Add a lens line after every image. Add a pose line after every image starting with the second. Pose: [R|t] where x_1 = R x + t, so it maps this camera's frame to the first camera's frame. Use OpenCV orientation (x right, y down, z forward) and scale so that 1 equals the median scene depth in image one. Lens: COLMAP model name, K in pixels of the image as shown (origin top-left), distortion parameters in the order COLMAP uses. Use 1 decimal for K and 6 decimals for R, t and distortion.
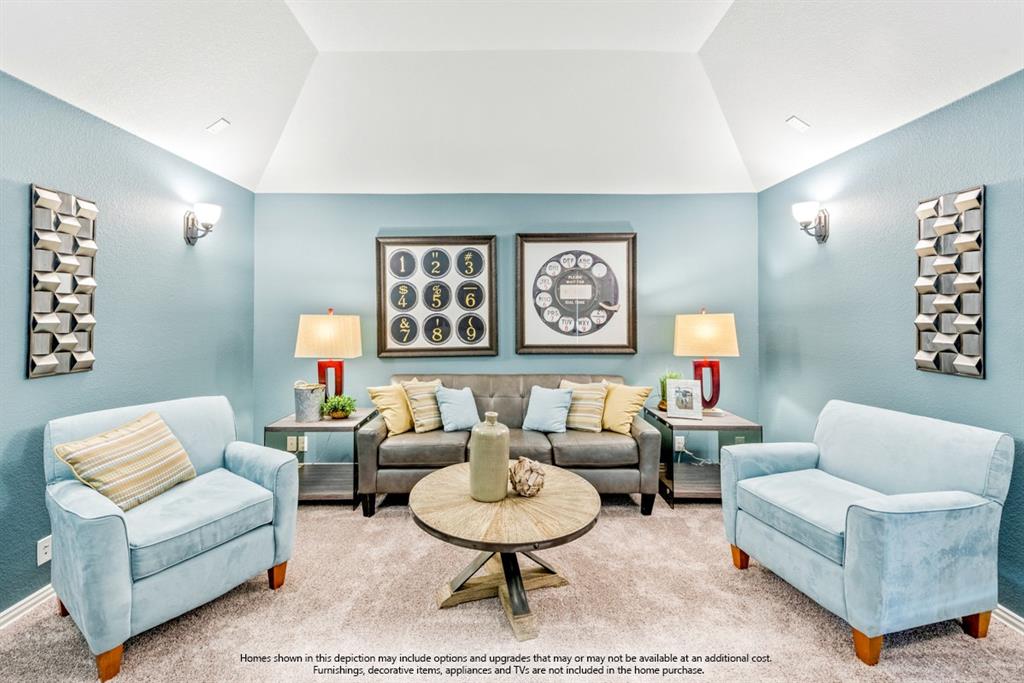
lens RADIAL K [[417.9, 0, 510.5], [0, 417.9, 313.0], [0, 0, 1]] dist [0.001056, -0.000218]
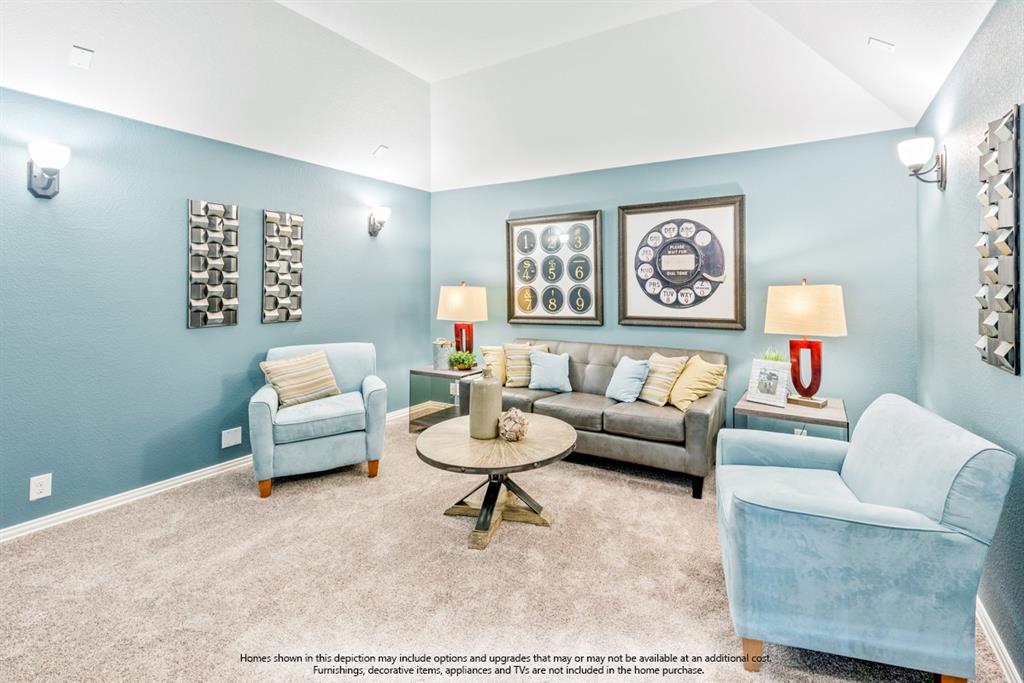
lens RADIAL K [[409.7, 0, 512.1], [0, 409.7, 286.7], [0, 0, 1]] dist [0.000272, -0.000320]
pose [[0.886803, 0.000343, -0.462148, 0.256692], [0.001734, 0.999990, 0.004069, 0.000788], [0.462145, -0.004410, 0.886793, -0.007740]]
